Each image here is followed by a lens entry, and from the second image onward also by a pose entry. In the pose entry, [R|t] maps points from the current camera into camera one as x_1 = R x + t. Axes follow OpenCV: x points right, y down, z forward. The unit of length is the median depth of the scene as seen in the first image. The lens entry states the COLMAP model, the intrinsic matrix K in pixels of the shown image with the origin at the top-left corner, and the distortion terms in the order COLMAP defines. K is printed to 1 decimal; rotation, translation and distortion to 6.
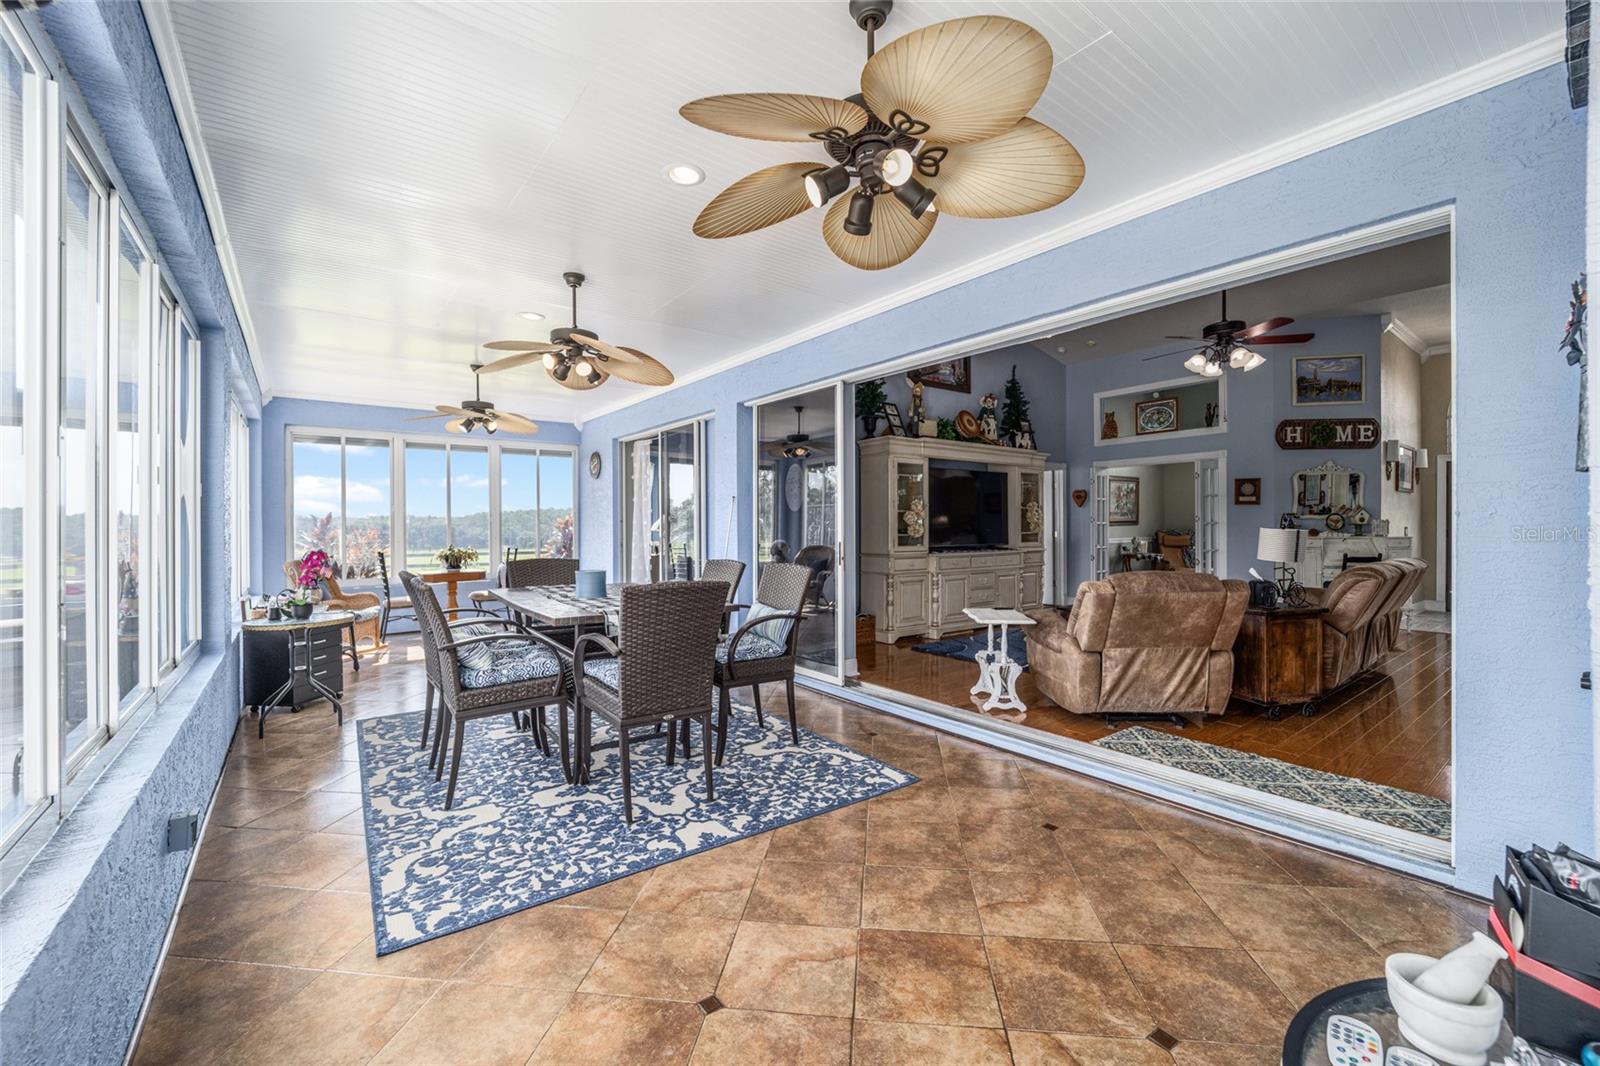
lens RADIAL K [[640.8, 0, 802.4], [0, 640.8, 529.7], [0, 0, 1]] dist [-0.002241, -0.002233]
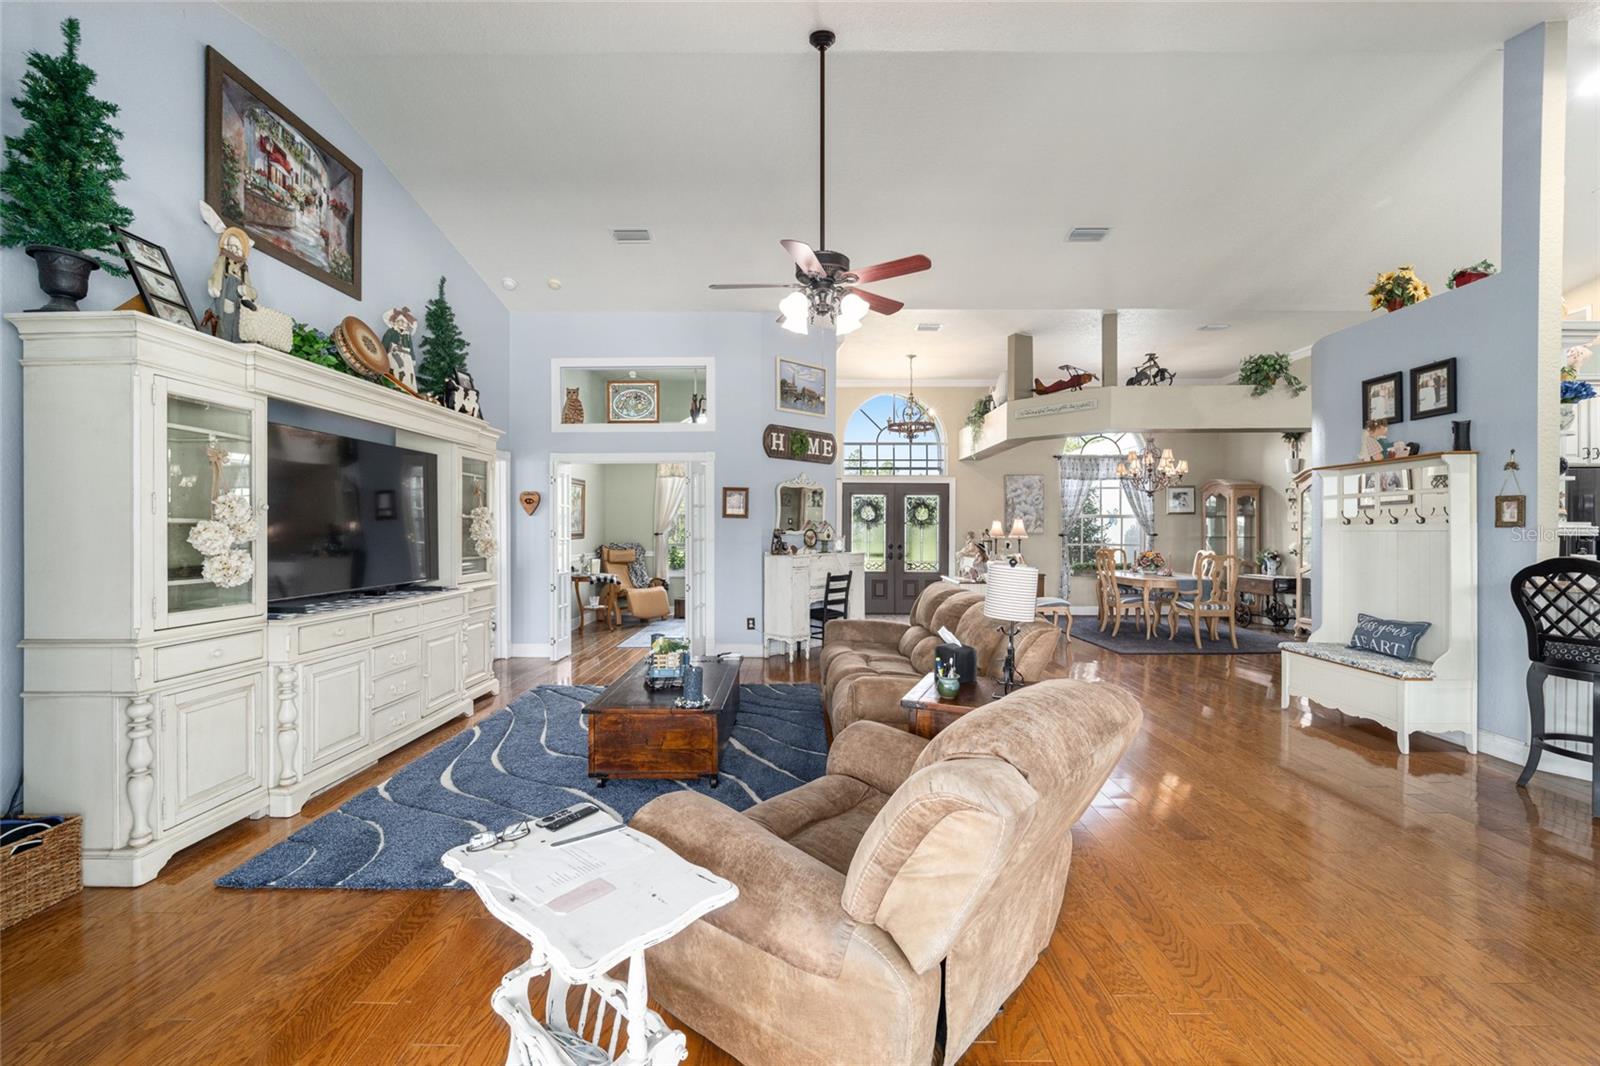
lens RADIAL K [[640.8, 0, 801.2], [0, 640.8, 531.1], [0, 0, 1]] dist [-0.002241, -0.002233]
pose [[0.606962, 0.001636, 0.794729, 0.068584], [0.001795, 0.999993, -0.003430, -0.019135], [-0.794729, 0.003509, 0.606954, 0.425654]]
